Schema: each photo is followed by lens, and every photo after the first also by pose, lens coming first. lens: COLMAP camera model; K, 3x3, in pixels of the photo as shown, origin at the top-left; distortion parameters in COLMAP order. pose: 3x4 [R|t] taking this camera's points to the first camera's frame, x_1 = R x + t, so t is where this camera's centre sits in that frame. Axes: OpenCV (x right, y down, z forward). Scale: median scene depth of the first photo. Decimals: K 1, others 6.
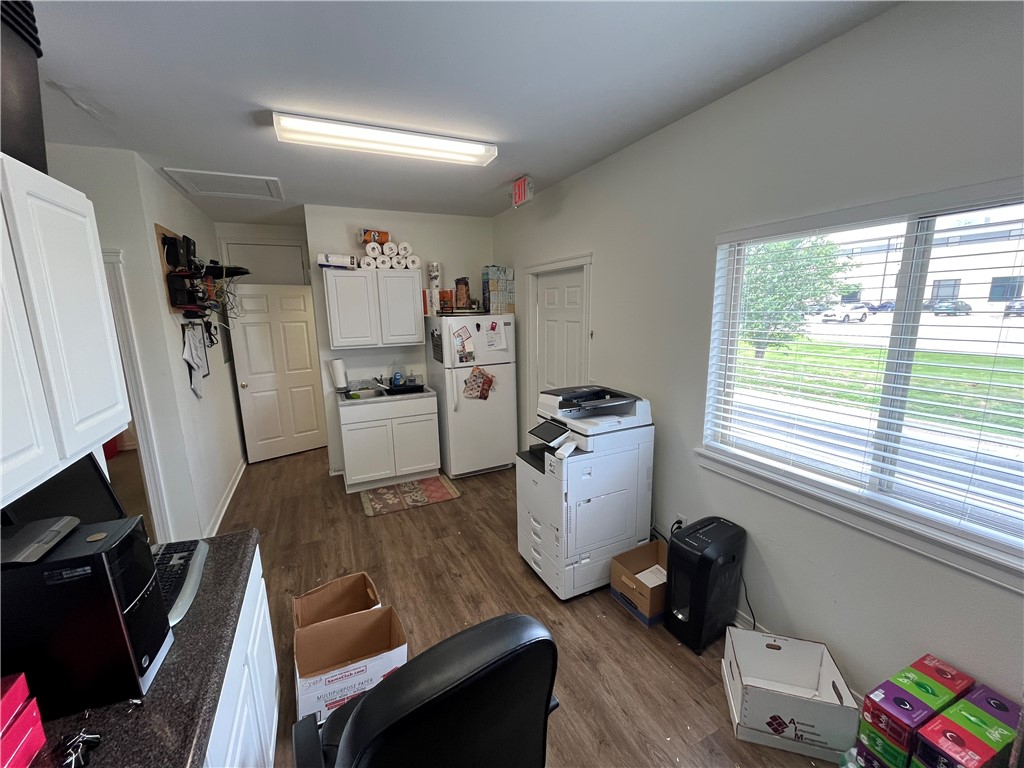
lens RADIAL K [[413.4, 0, 510.8], [0, 413.4, 384.4], [0, 0, 1]] dist [-0.002279, -0.000237]
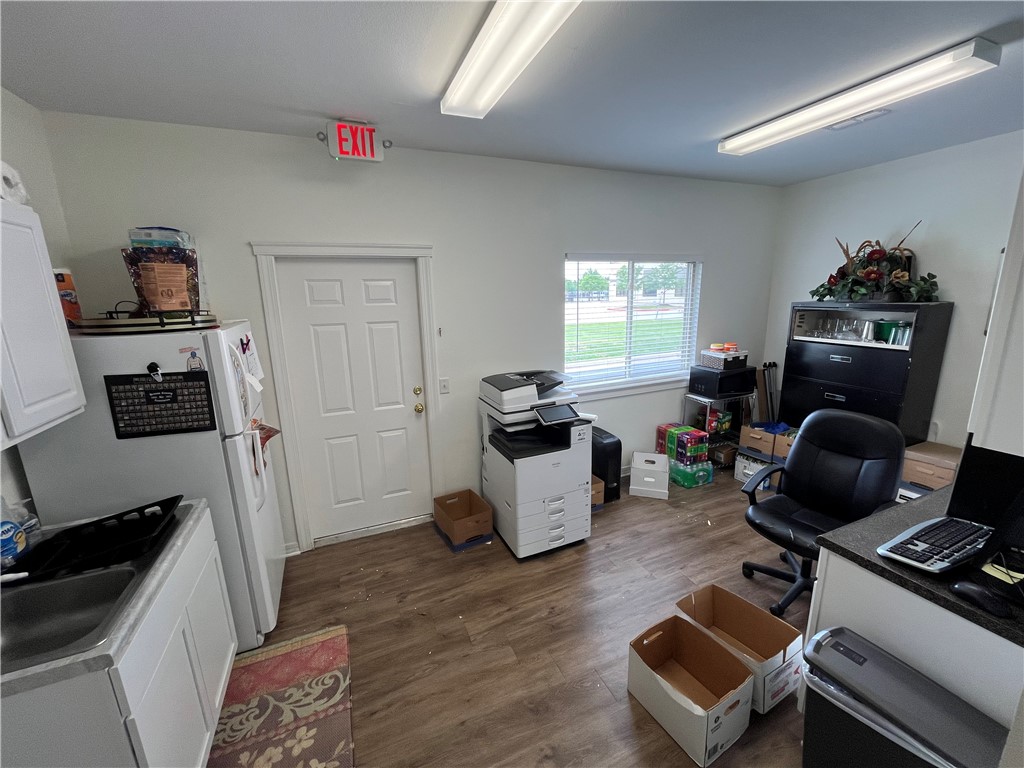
lens RADIAL K [[413.4, 0, 510.8], [0, 413.4, 384.4], [0, 0, 1]] dist [-0.002279, -0.000237]
pose [[0.030520, -0.198892, 0.979546, -0.760483], [0.208368, 0.959738, 0.188378, -0.150032], [-0.977574, 0.198357, 0.070734, 0.795636]]
